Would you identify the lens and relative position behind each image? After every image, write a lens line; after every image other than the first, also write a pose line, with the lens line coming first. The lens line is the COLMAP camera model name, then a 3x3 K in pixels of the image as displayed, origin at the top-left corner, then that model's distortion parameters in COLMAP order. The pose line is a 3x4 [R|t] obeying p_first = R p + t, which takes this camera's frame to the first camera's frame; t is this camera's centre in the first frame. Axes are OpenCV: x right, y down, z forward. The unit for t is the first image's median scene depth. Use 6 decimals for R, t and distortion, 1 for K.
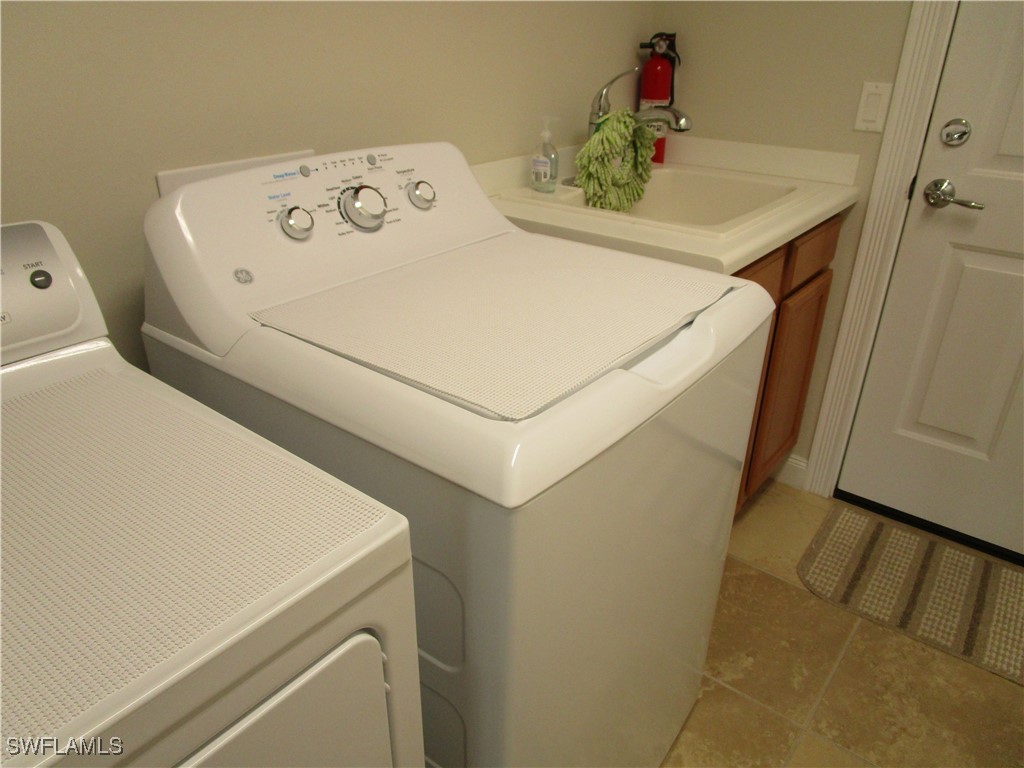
lens RADIAL K [[726.4, 0, 514.3], [0, 726.4, 384.1], [0, 0, 1]] dist [0.002700, 0.000460]
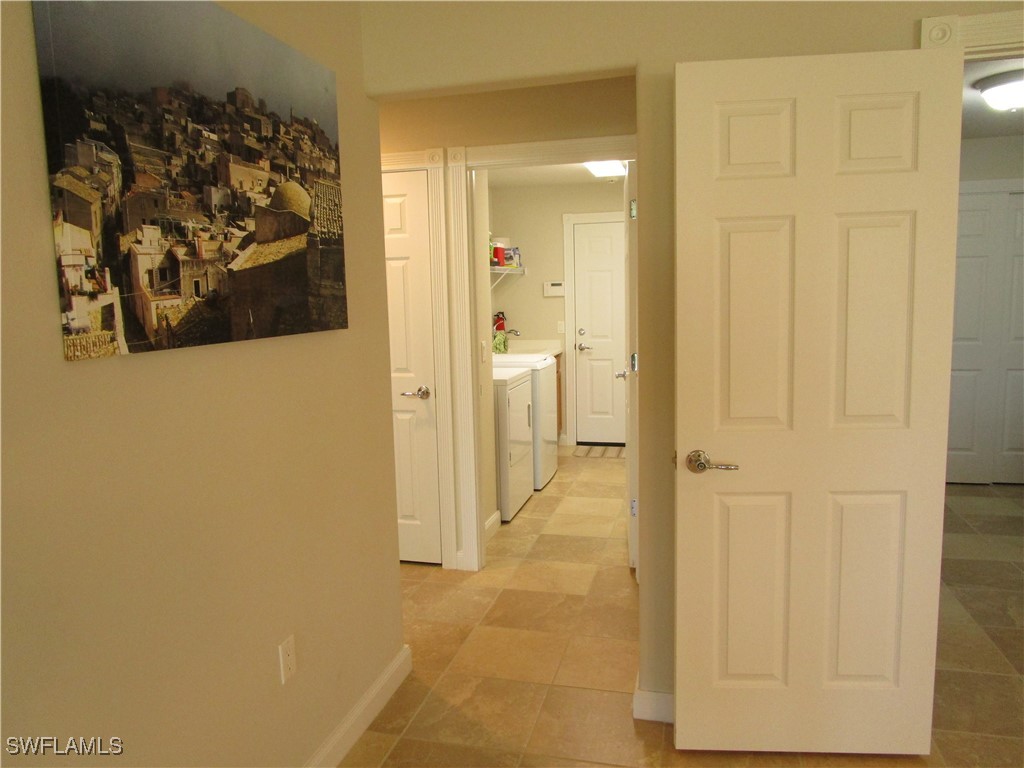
lens RADIAL K [[726.4, 0, 511.8], [0, 726.4, 383.8], [0, 0, 1]] dist [0.002700, 0.000460]
pose [[0.919262, -0.082961, 0.384805, -1.175417], [0.207743, 0.932570, -0.295223, 0.918382], [-0.334366, 0.351328, 0.874510, -2.037058]]
